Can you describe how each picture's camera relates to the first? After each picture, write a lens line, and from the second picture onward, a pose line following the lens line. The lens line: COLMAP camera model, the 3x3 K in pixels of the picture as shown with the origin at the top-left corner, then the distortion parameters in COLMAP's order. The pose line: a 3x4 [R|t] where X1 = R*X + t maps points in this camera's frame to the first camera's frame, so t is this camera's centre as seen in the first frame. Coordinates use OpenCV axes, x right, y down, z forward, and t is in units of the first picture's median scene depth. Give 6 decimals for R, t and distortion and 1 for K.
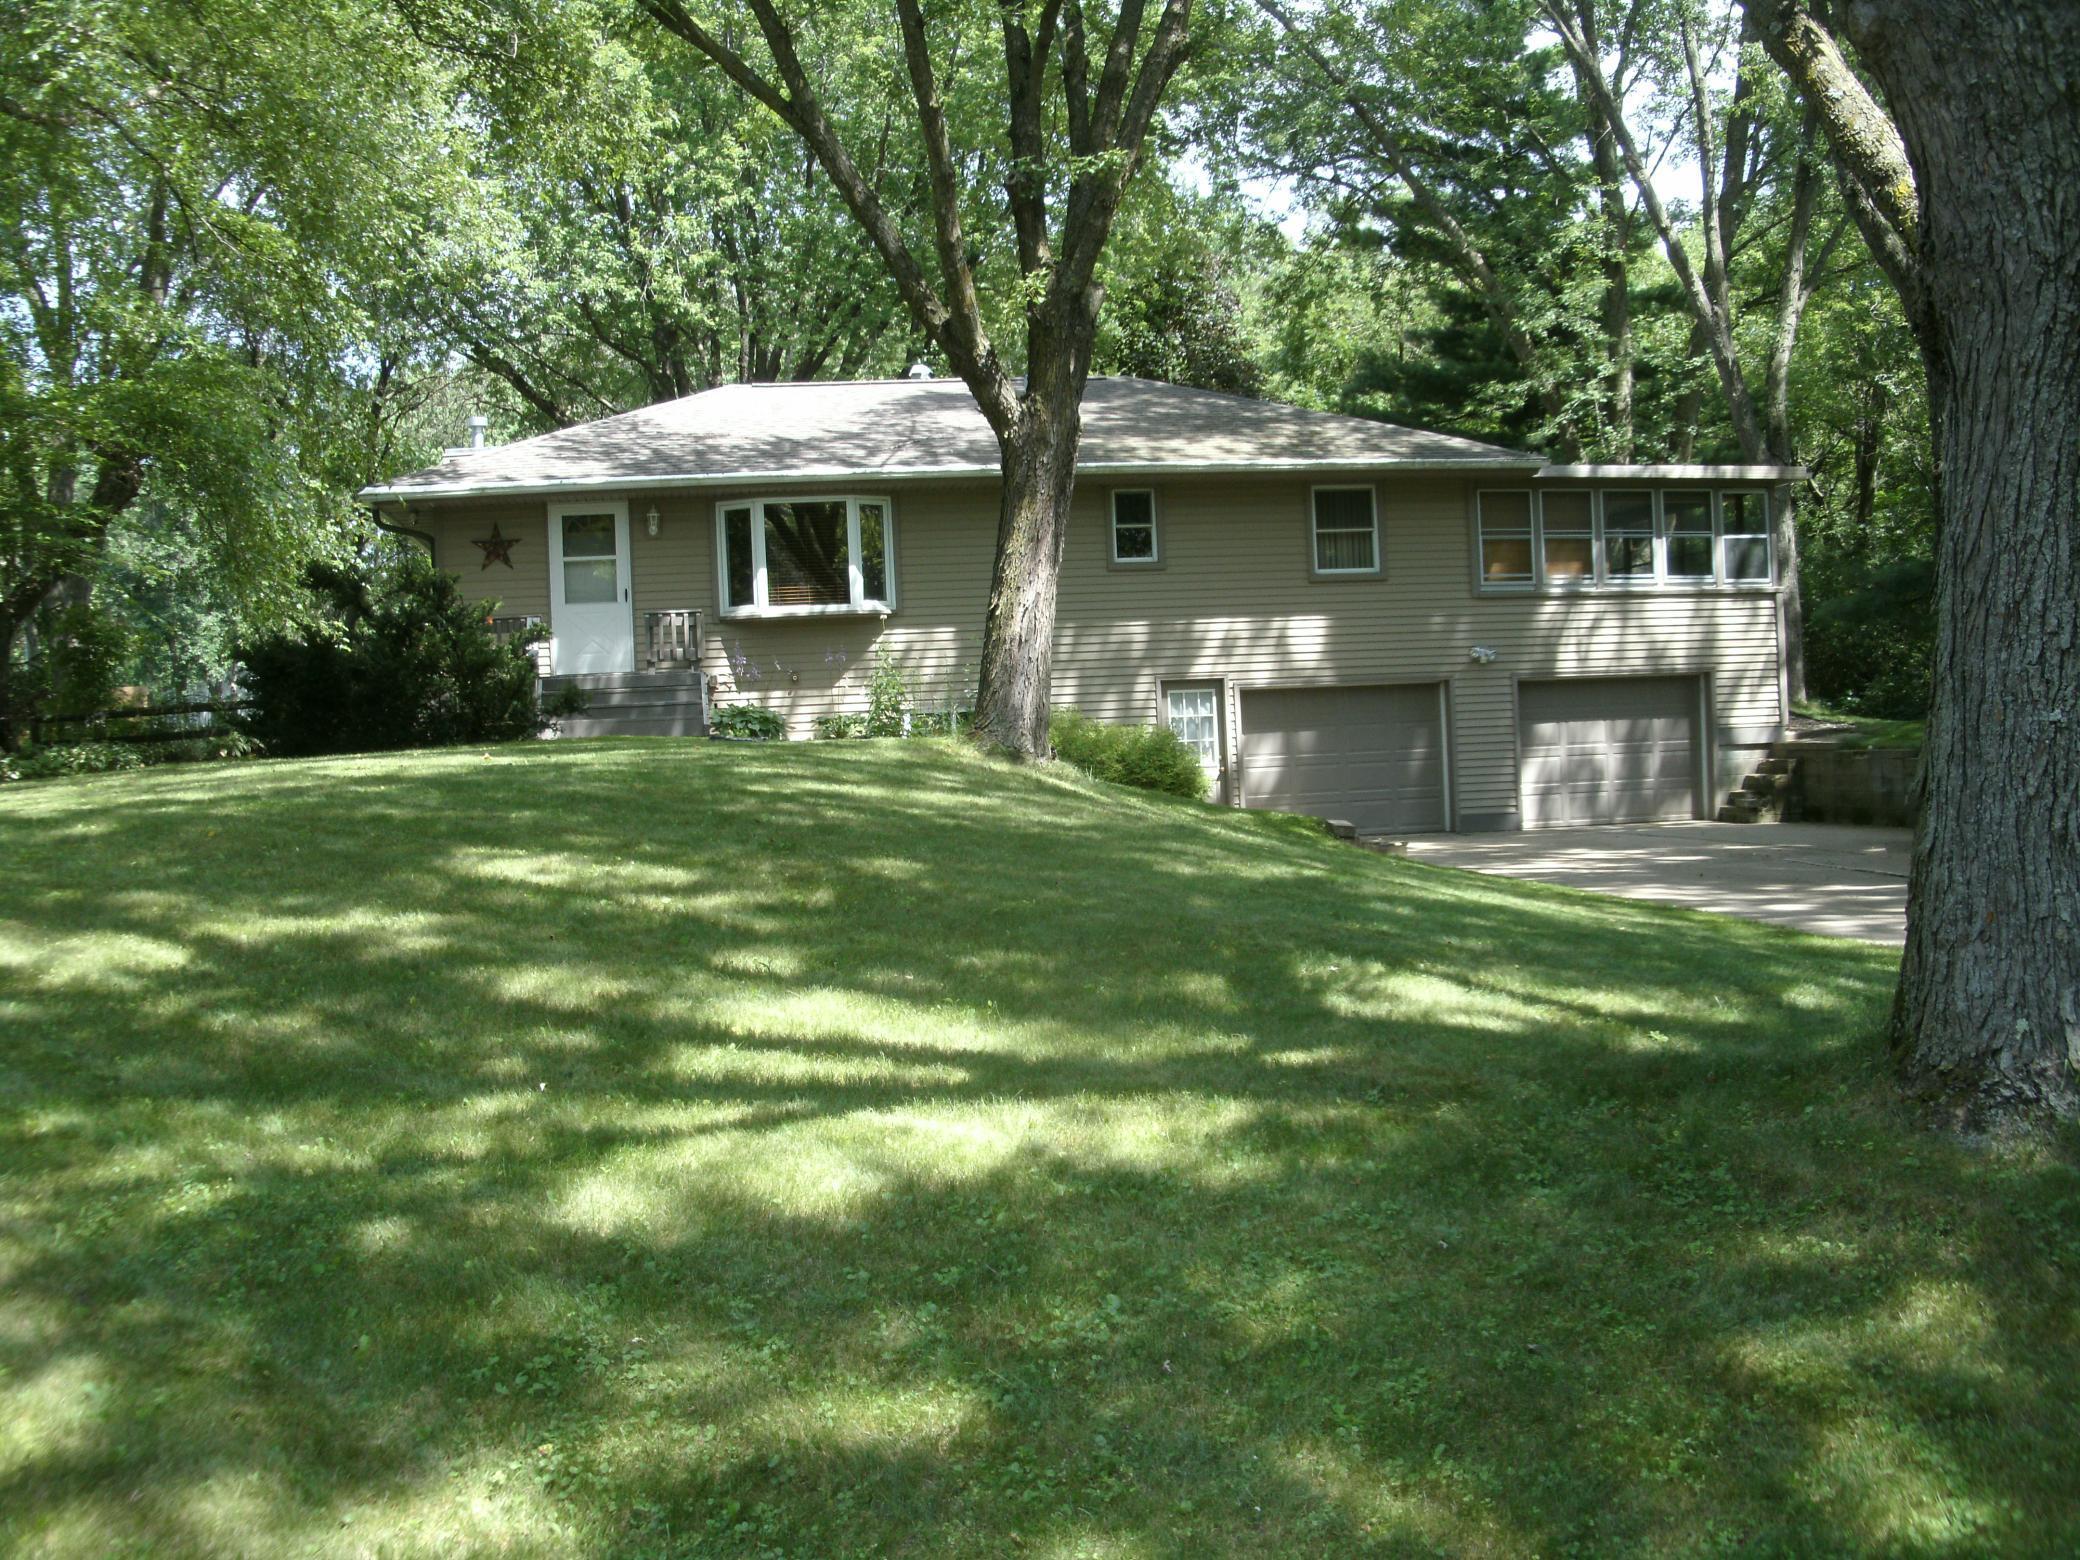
lens RADIAL K [[2144.4, 0, 1037.4], [0, 2144.4, 832.9], [0, 0, 1]] dist [-0.169935, 0.002197]
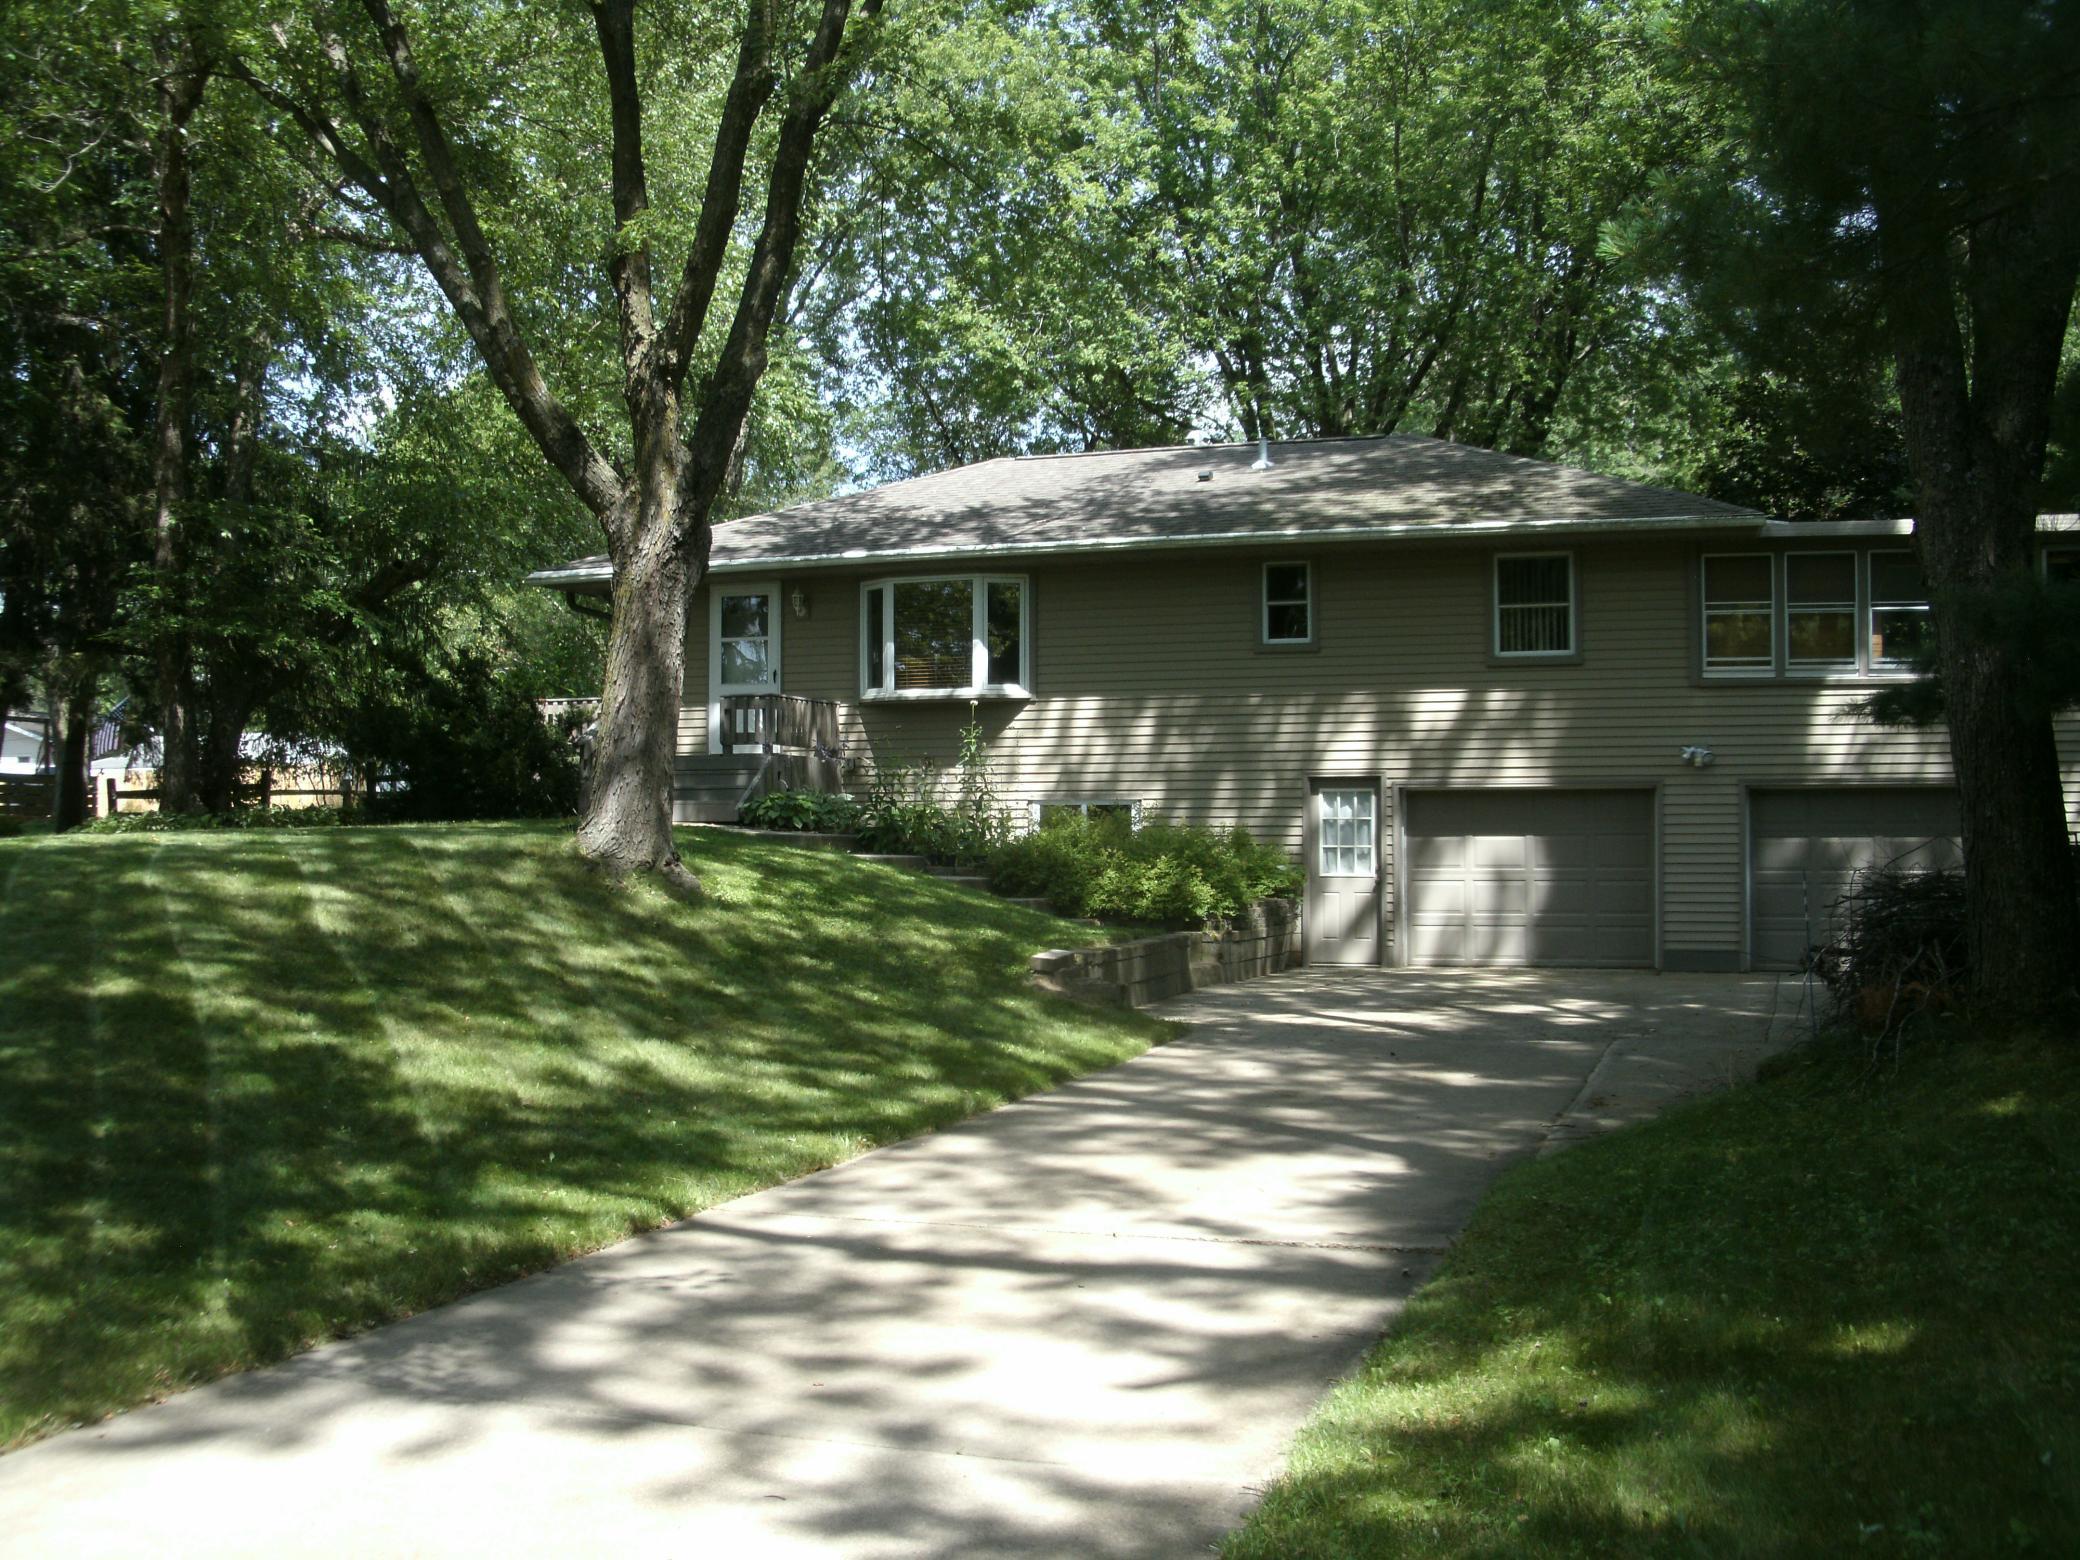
lens RADIAL K [[2144.4, 0, 1037.4], [0, 2144.4, 832.9], [0, 0, 1]] dist [-0.169935, 0.002197]
pose [[0.884564, 0.039645, -0.464731, 0.383674], [-0.056996, 0.998102, -0.023340, -0.020941], [0.462924, 0.047134, 0.885144, 0.164930]]
